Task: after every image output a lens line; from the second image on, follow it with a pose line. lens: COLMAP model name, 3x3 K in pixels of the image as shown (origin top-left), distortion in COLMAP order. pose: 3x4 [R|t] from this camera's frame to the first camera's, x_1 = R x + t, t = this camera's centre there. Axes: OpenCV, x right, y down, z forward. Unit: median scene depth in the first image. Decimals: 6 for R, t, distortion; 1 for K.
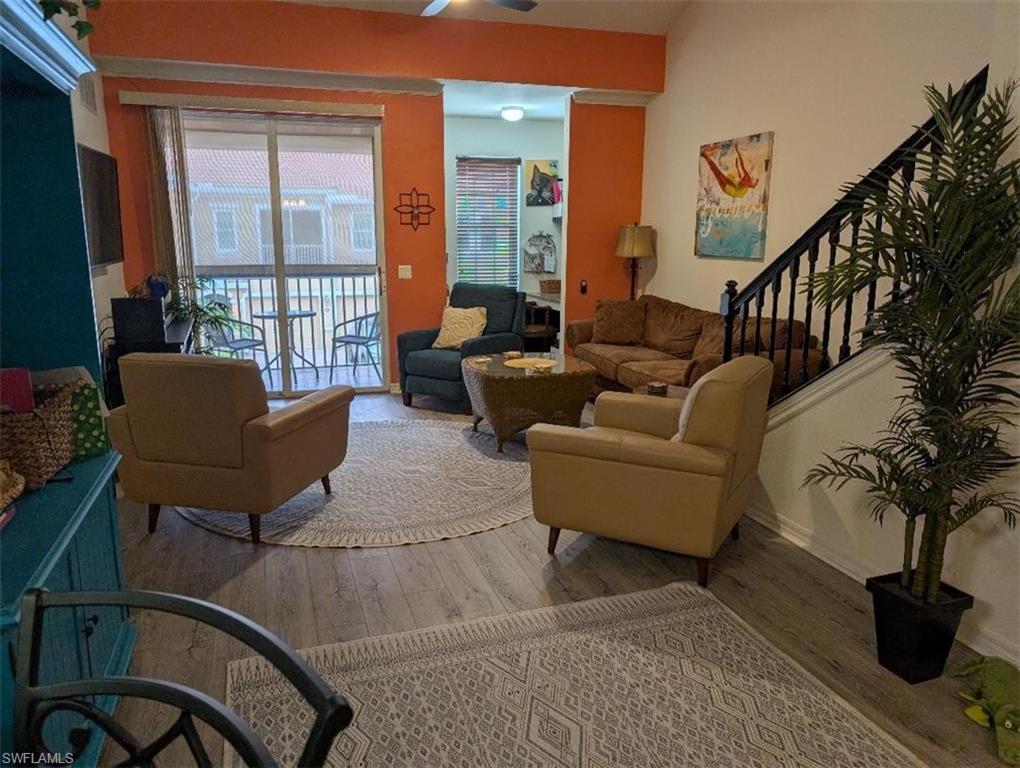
lens RADIAL K [[742.1, 0, 505.5], [0, 742.1, 387.3], [0, 0, 1]] dist [0.030953, -0.034490]
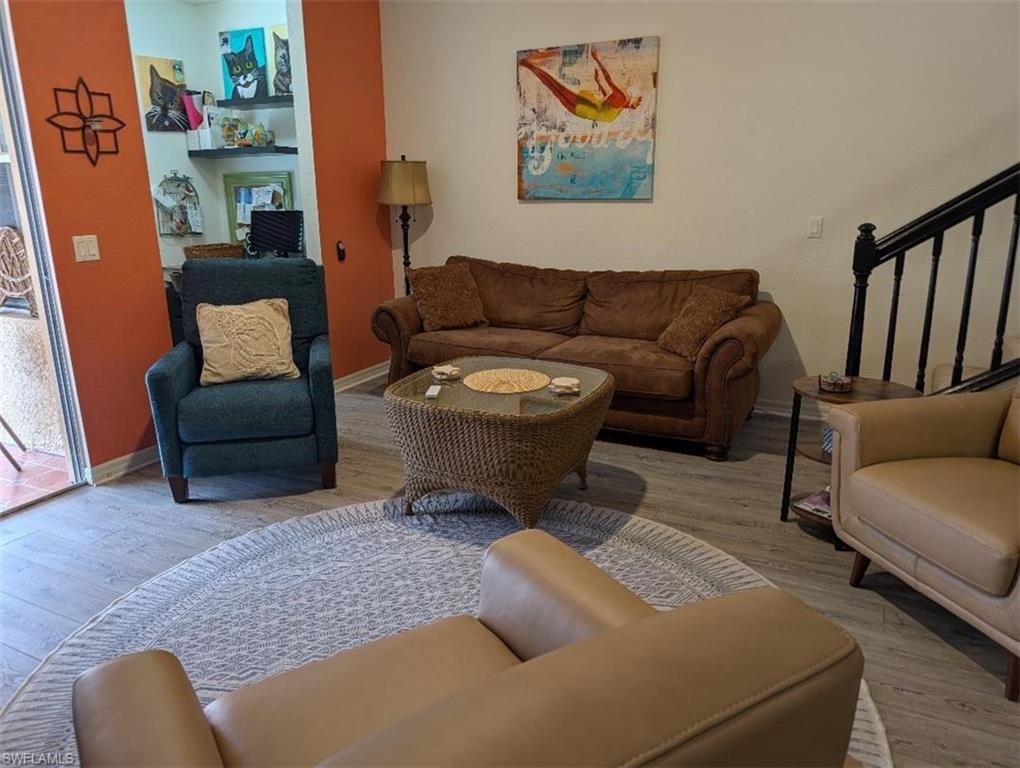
lens RADIAL K [[742.1, 0, 512.4], [0, 742.1, 378.4], [0, 0, 1]] dist [0.030953, -0.034490]
pose [[0.709906, -0.192727, 0.677414, -0.314429], [0.155972, 0.980969, 0.115637, -0.088090], [-0.686809, 0.023566, 0.726456, 0.466498]]
